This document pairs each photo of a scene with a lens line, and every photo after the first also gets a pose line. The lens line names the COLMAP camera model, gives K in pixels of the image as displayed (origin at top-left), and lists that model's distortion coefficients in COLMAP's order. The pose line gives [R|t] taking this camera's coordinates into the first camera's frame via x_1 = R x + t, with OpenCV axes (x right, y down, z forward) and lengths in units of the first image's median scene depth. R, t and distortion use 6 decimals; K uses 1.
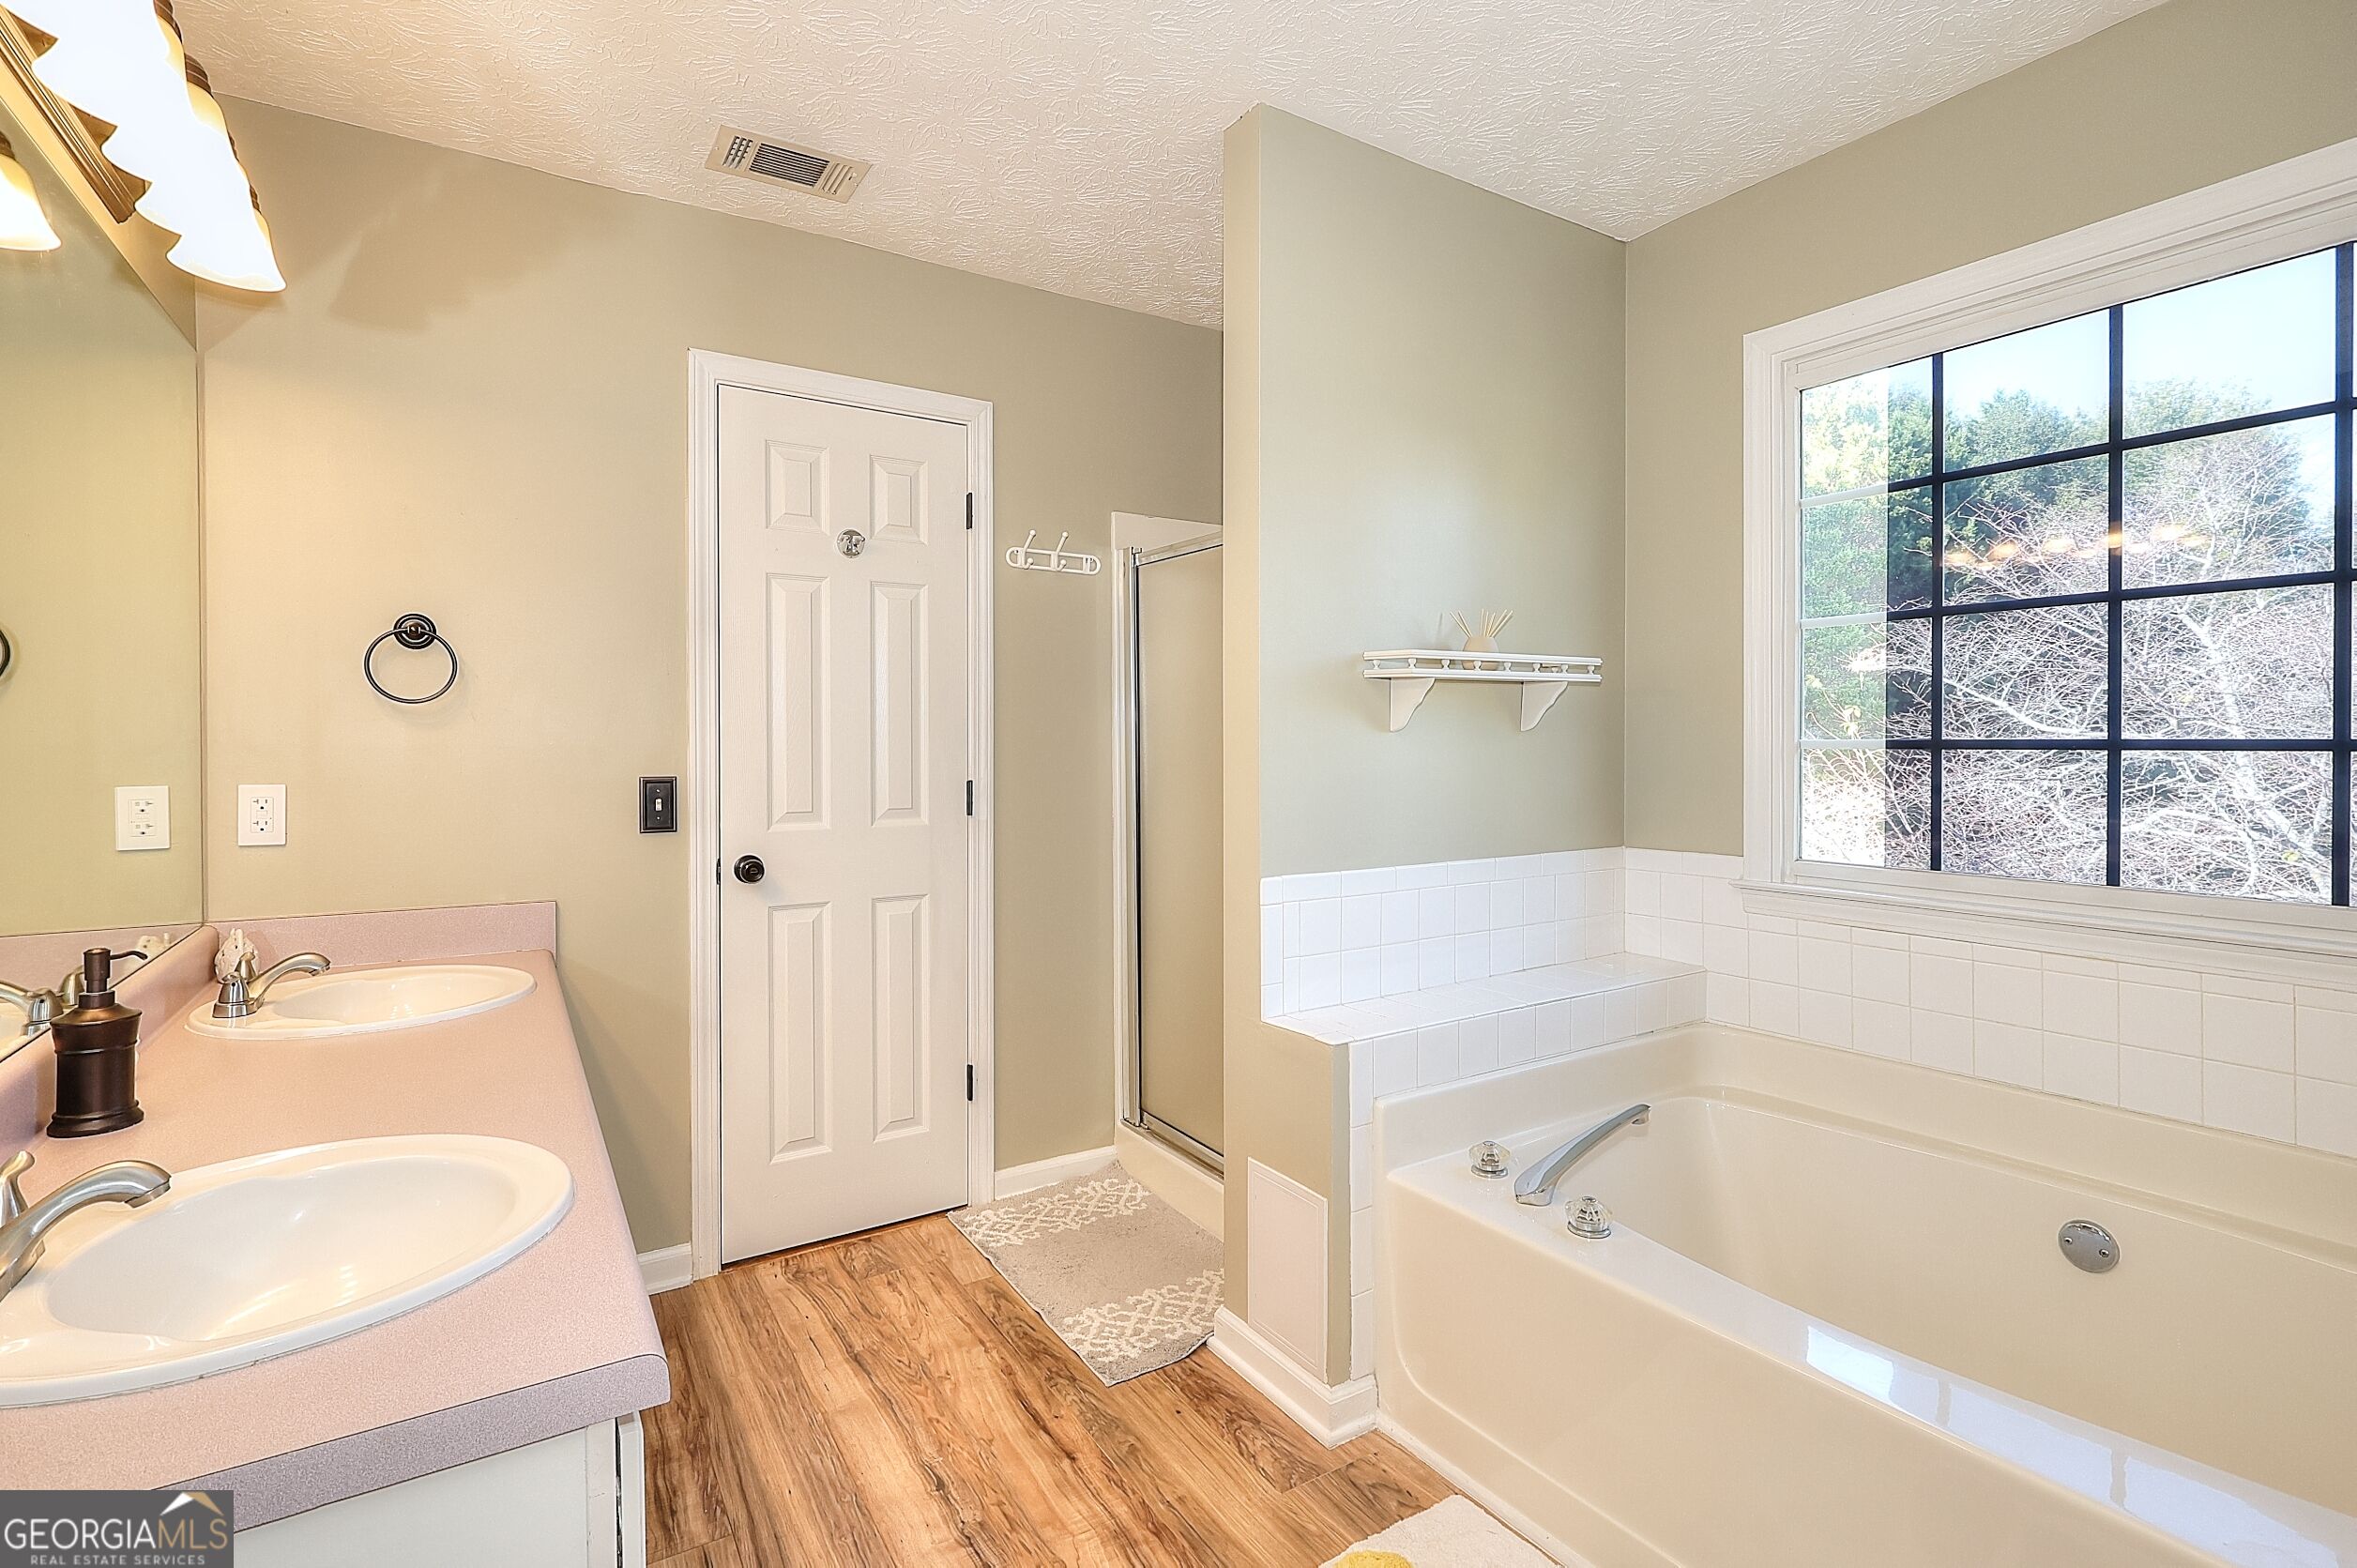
lens RADIAL K [[1088.8, 0, 1171.4], [0, 1088.8, 765.1], [0, 0, 1]] dist [-0.002212, 0.000714]
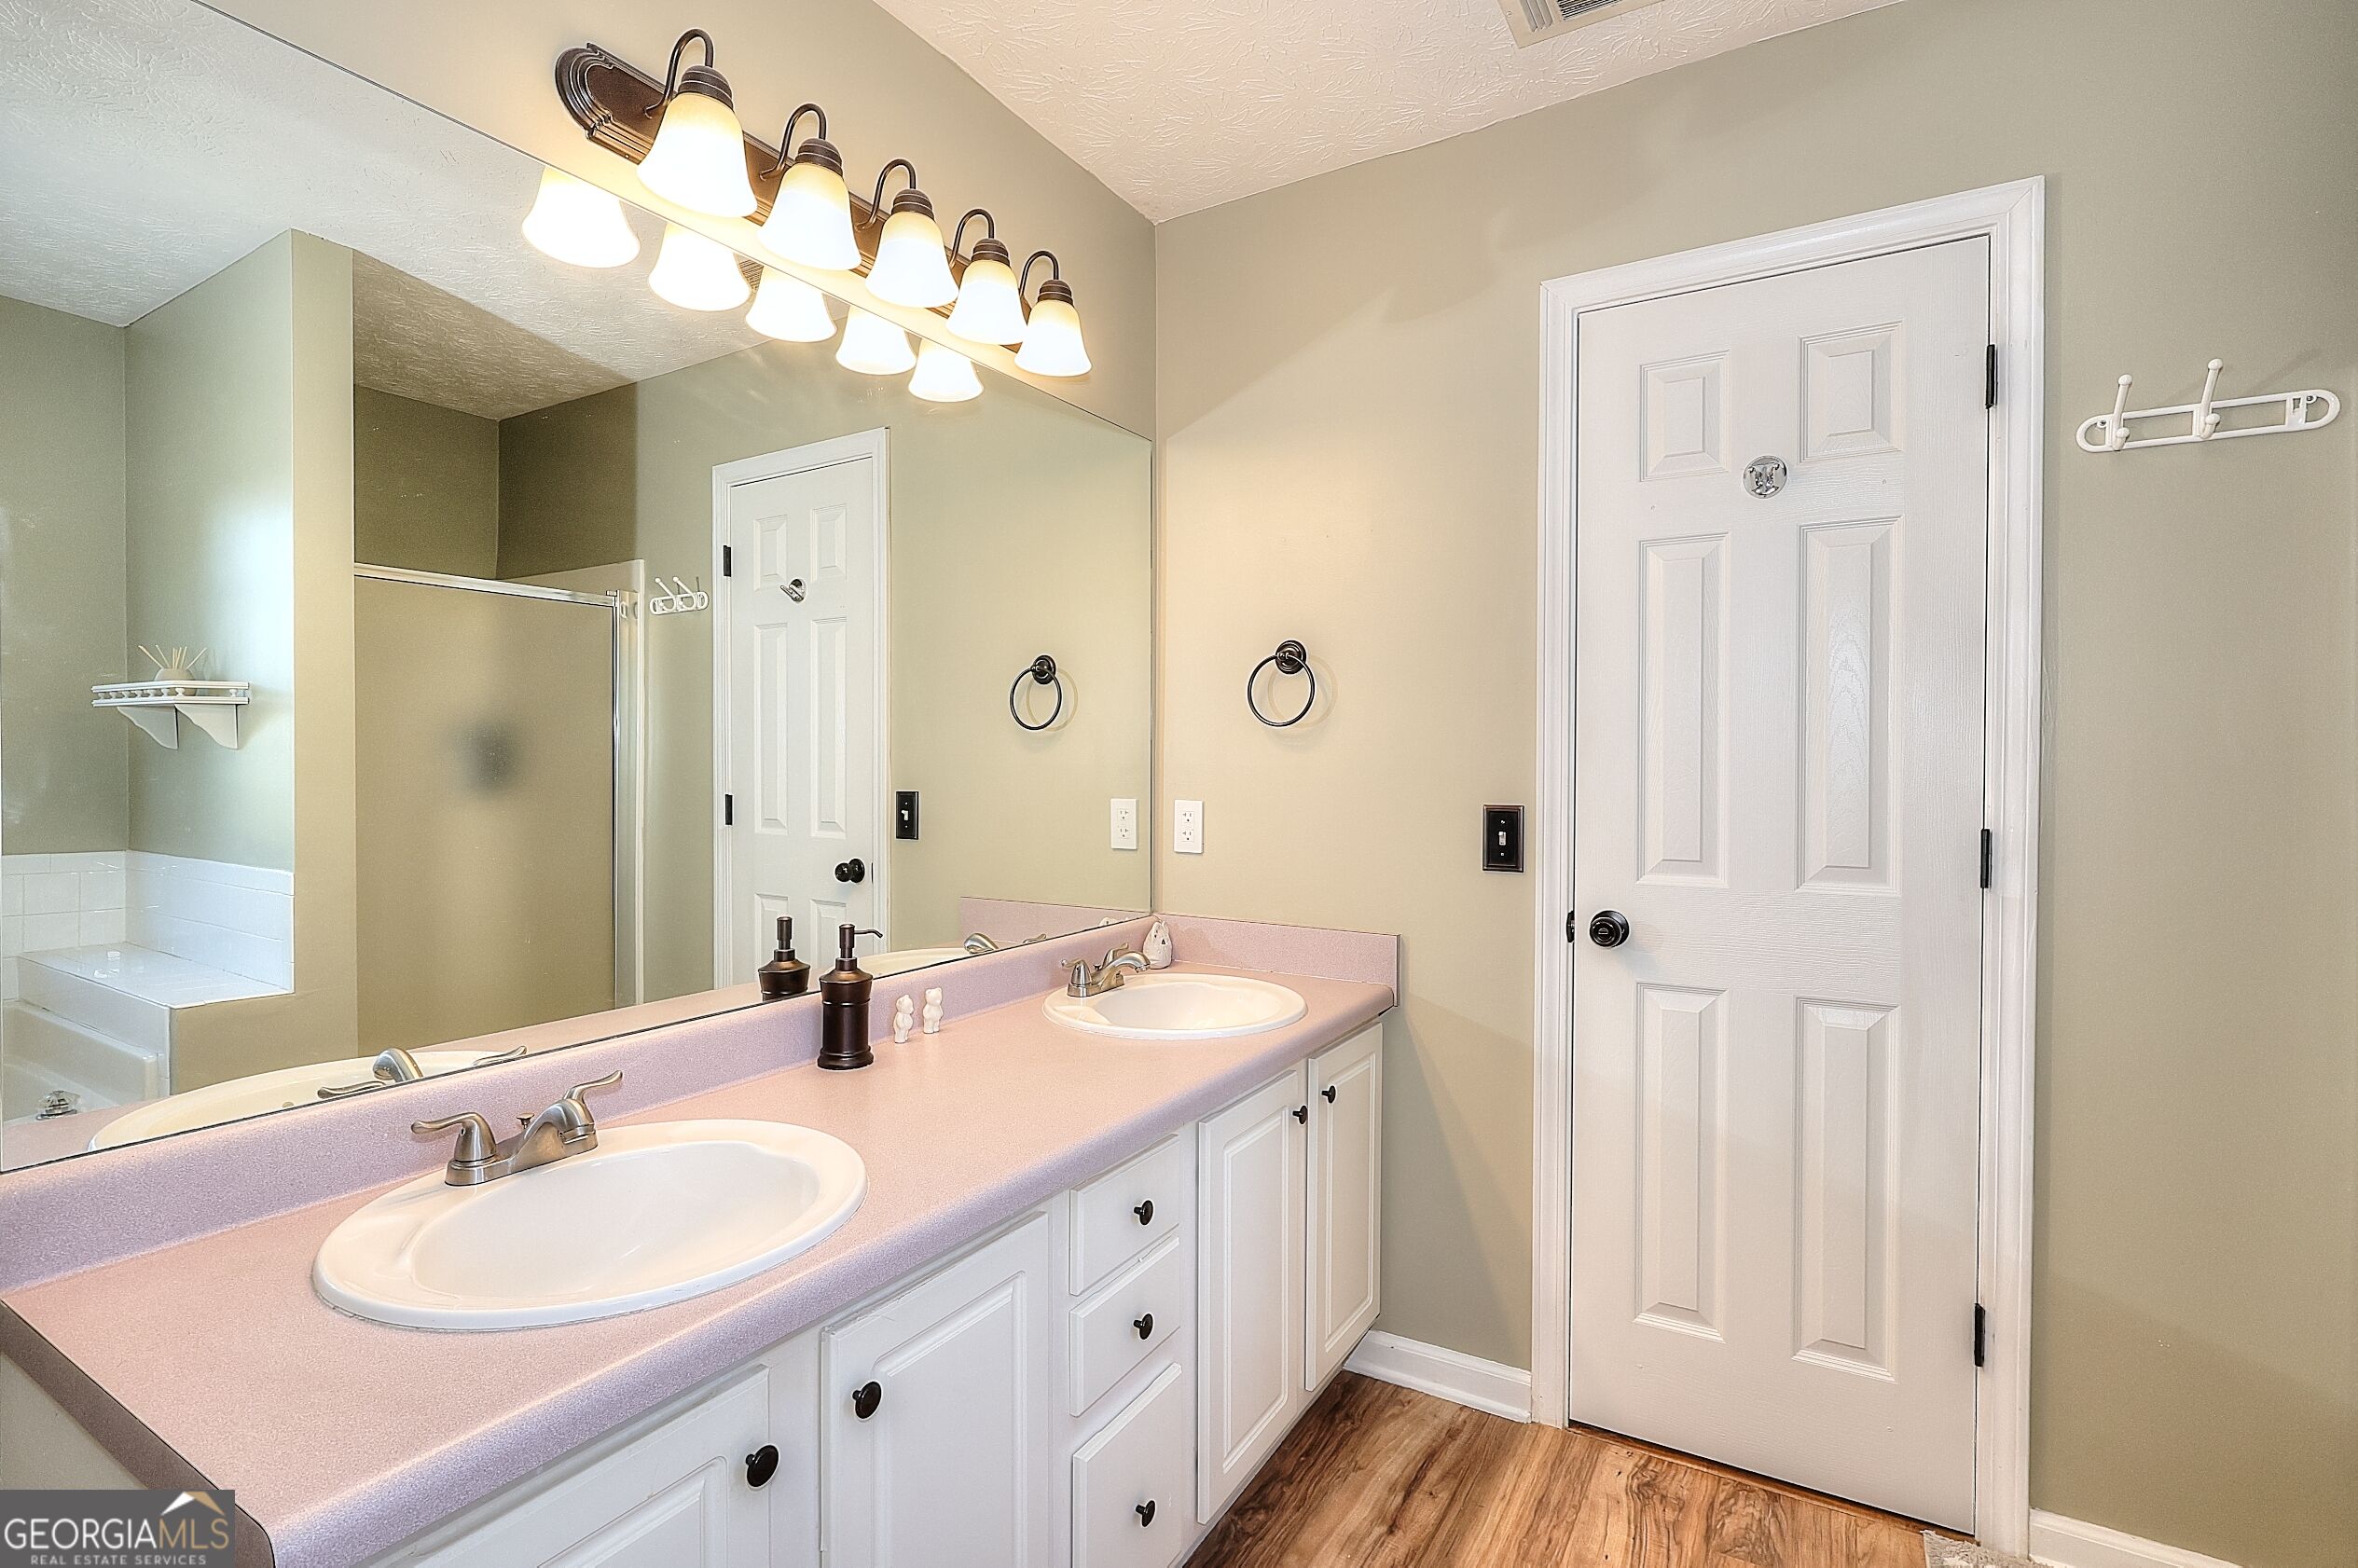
lens RADIAL K [[1089.1, 0, 1180.1], [0, 1089.1, 778.1], [0, 0, 1]] dist [-0.002212, 0.000714]
pose [[0.452670, 0.013602, -0.891574, 0.165942], [-0.020839, 0.999772, 0.004673, -0.008886], [0.891435, 0.016464, 0.452850, 0.384698]]
